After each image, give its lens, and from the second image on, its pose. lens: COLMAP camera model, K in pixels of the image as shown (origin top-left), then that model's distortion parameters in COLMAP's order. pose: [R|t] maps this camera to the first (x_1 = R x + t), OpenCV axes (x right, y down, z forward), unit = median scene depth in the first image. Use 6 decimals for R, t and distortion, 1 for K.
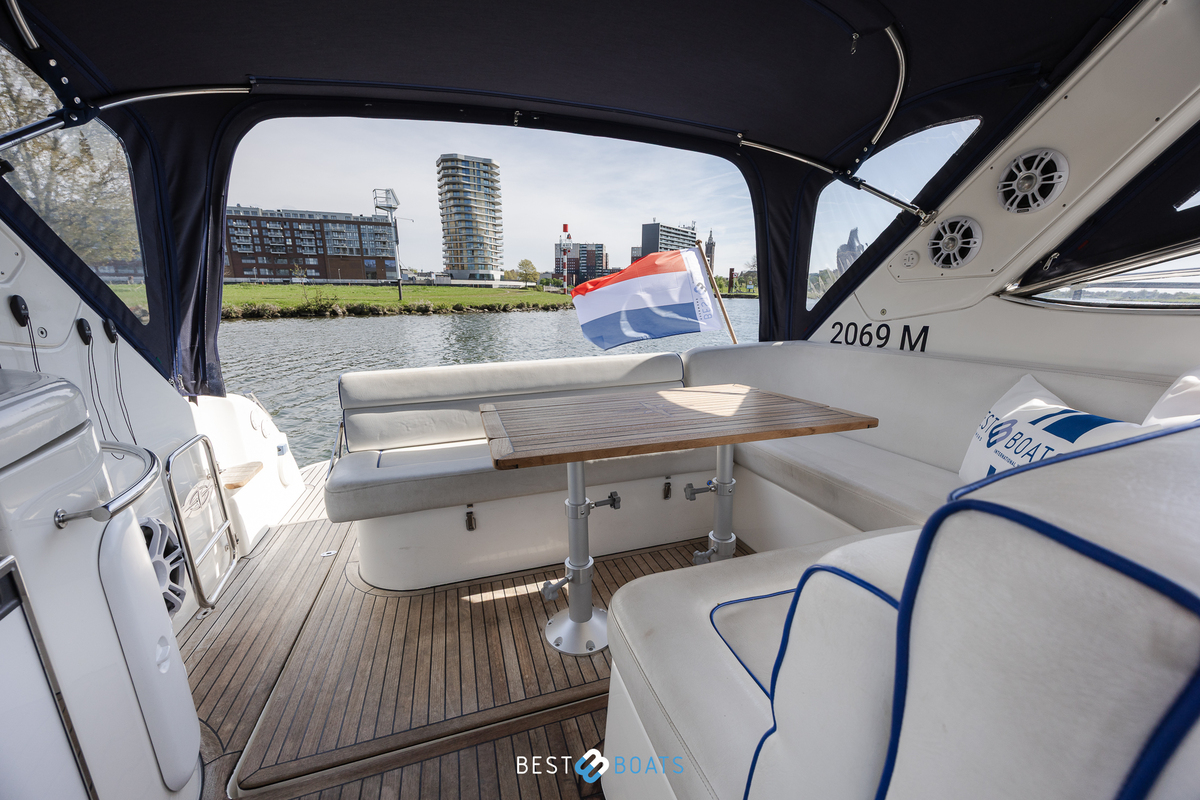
lens RADIAL K [[458.1, 0, 595.8], [0, 458.1, 406.2], [0, 0, 1]] dist [-0.001982, -0.000141]
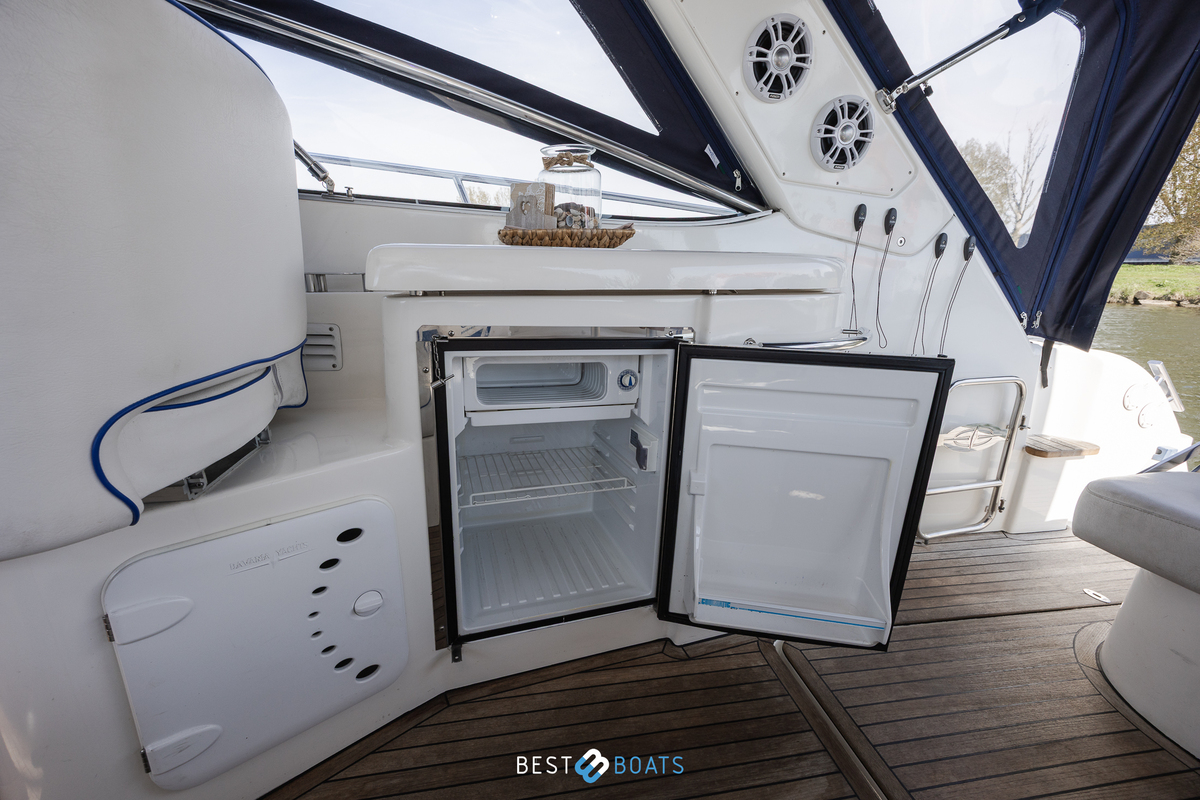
lens RADIAL K [[459.6, 0, 575.9], [0, 459.6, 396.6], [0, 0, 1]] dist [0.000393, -0.000251]
pose [[-0.140320, 0.275303, -0.951062, 0.153398], [-0.246553, 0.920591, 0.302859, 0.054615], [0.958917, 0.276985, -0.061301, 0.348186]]
